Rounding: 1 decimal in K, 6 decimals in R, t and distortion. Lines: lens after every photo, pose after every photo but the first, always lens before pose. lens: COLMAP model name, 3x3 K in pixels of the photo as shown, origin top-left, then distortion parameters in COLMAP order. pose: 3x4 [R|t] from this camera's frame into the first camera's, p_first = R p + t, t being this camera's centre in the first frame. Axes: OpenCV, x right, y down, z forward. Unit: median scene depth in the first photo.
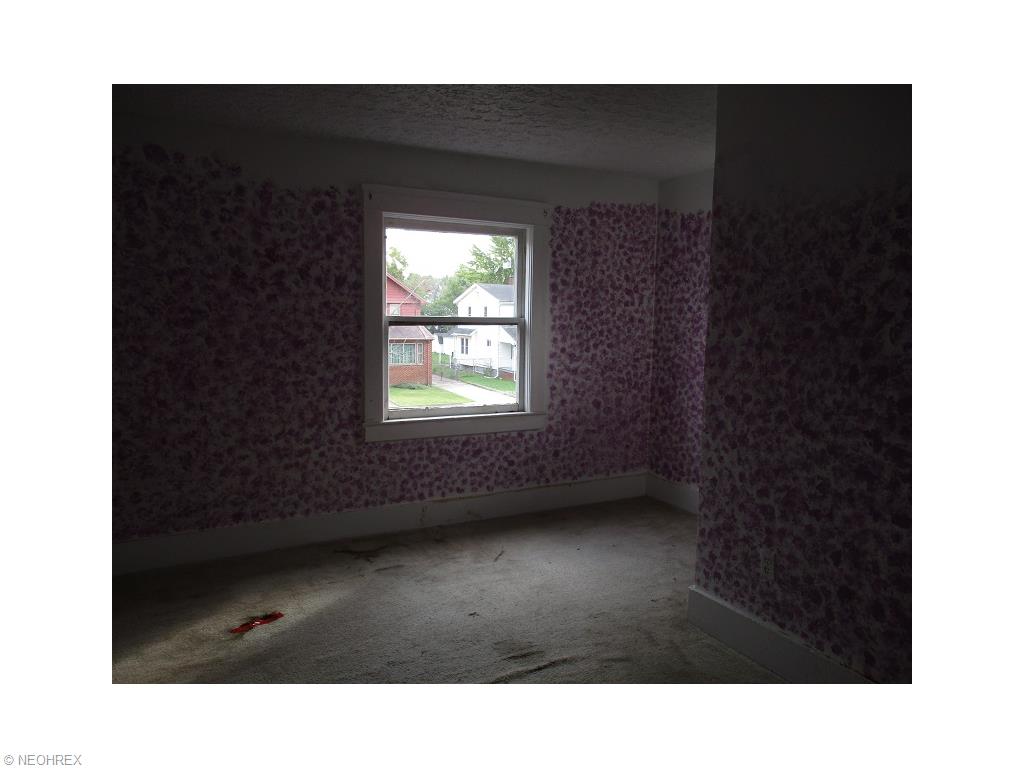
lens RADIAL K [[690.2, 0, 511.2], [0, 690.2, 384.5], [0, 0, 1]] dist [-0.010975, -0.001198]
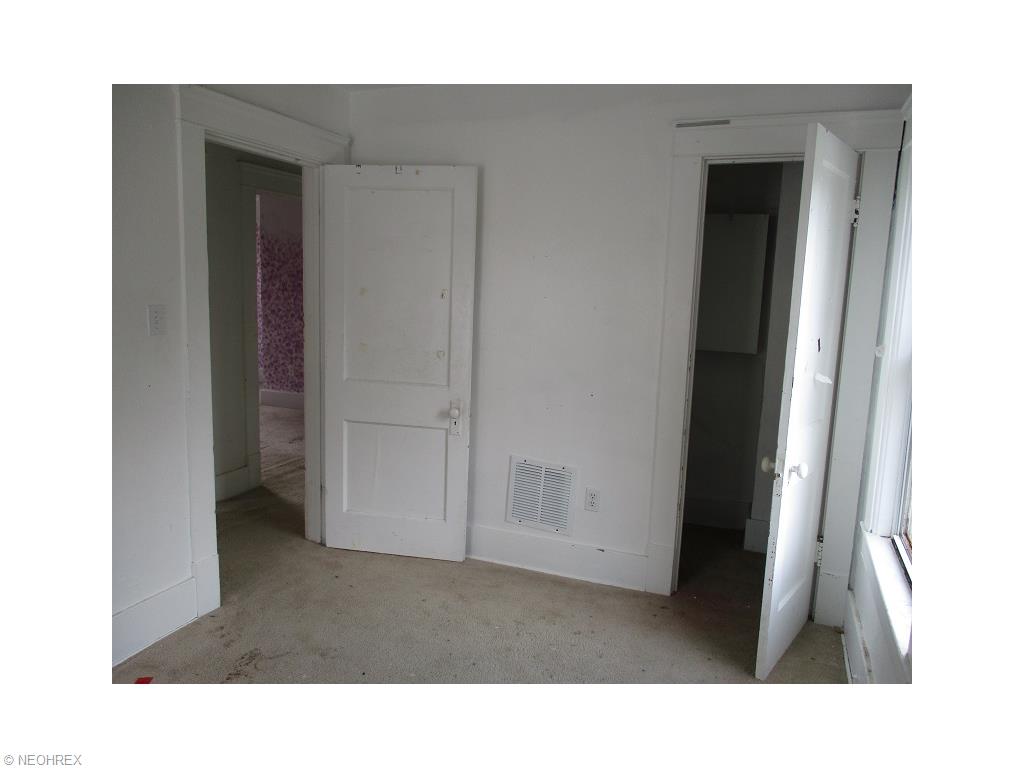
lens RADIAL K [[690.2, 0, 512.3], [0, 690.2, 384.8], [0, 0, 1]] dist [-0.010975, -0.001198]
pose [[0.777749, -0.081069, 0.623325, -0.632578], [0.050924, 0.996515, 0.066065, 0.176288], [-0.626509, -0.019639, 0.779167, -1.620560]]
